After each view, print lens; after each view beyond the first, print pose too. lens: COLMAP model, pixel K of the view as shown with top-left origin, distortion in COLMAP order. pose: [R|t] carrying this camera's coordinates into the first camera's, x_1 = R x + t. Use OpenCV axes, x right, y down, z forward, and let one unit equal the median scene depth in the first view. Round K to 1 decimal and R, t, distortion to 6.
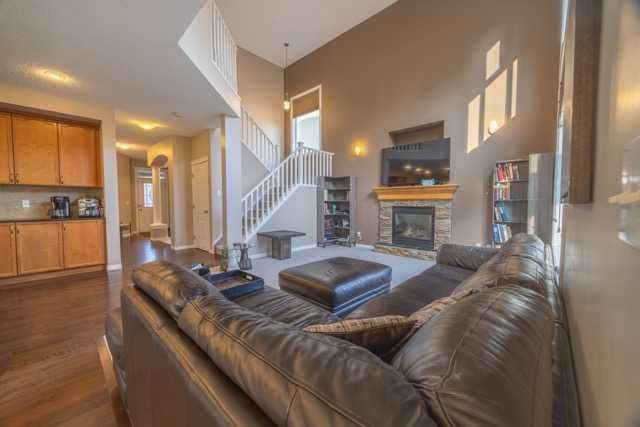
lens RADIAL K [[243.8, 0, 320.8], [0, 243.8, 213.8], [0, 0, 1]] dist [-0.001288, -0.000305]
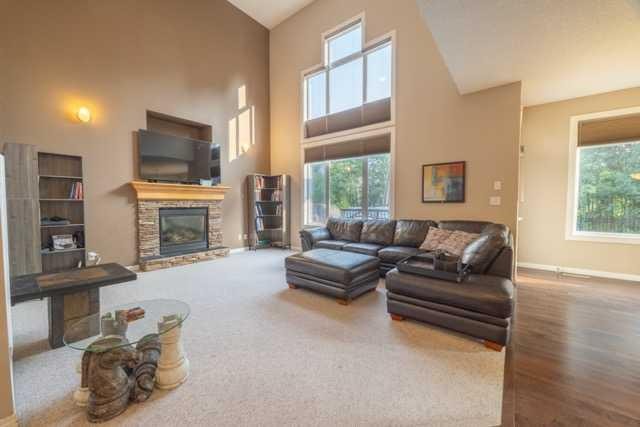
lens RADIAL K [[250.4, 0, 319.2], [0, 250.4, 211.6], [0, 0, 1]] dist [-0.001332, -0.000035]
pose [[-0.079033, -0.032303, 0.996348, -0.603538], [0.042105, 0.998475, 0.035711, -0.027572], [-0.995982, 0.044774, -0.077553, 0.599433]]
